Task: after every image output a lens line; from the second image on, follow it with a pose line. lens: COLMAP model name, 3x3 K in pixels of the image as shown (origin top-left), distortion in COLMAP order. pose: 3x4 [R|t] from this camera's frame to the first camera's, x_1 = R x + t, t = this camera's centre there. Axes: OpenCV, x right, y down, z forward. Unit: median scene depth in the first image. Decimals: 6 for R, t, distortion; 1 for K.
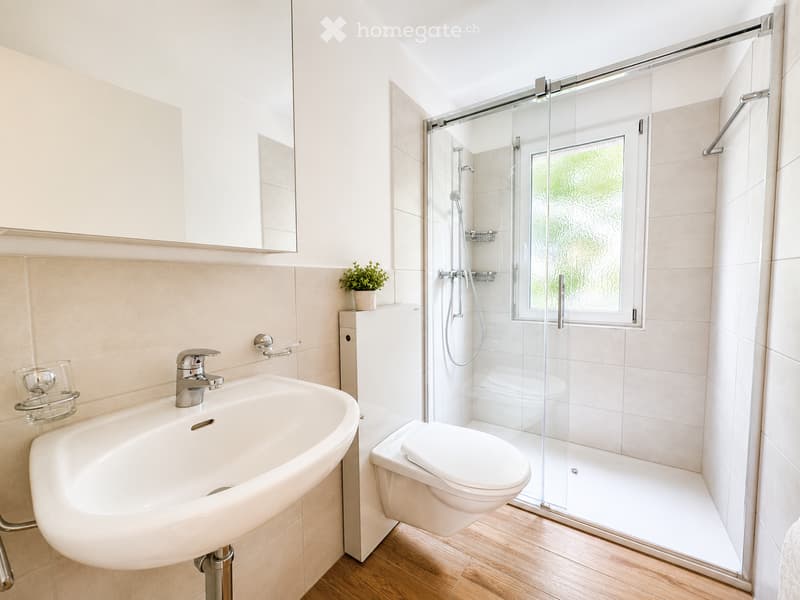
lens RADIAL K [[324.4, 0, 397.7], [0, 324.4, 294.2], [0, 0, 1]] dist [-0.001886, -0.000199]
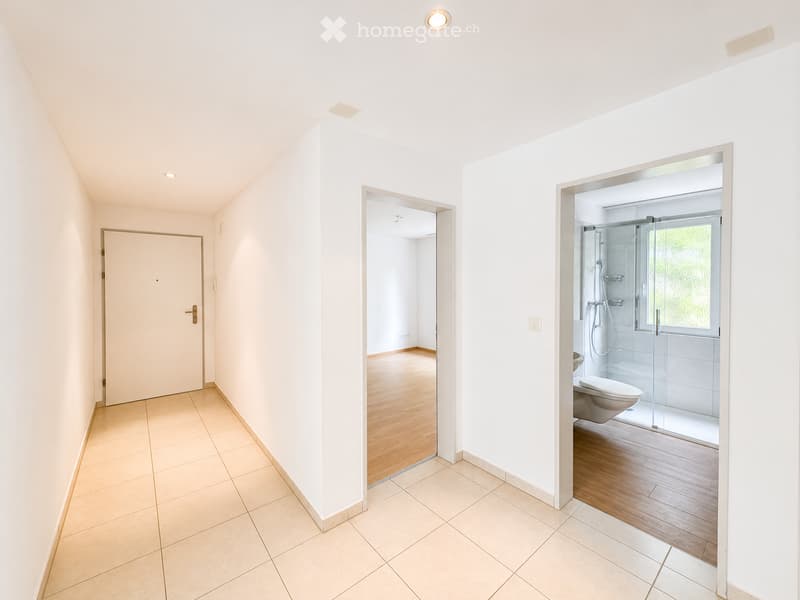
lens RADIAL K [[324.4, 0, 397.7], [0, 324.4, 294.2], [0, 0, 1]] dist [-0.001886, -0.000199]
pose [[0.955628, 0.003279, -0.294559, -0.339011], [-0.009516, 0.999760, -0.019743, -0.062596], [0.294424, 0.021670, 0.955429, -1.003028]]
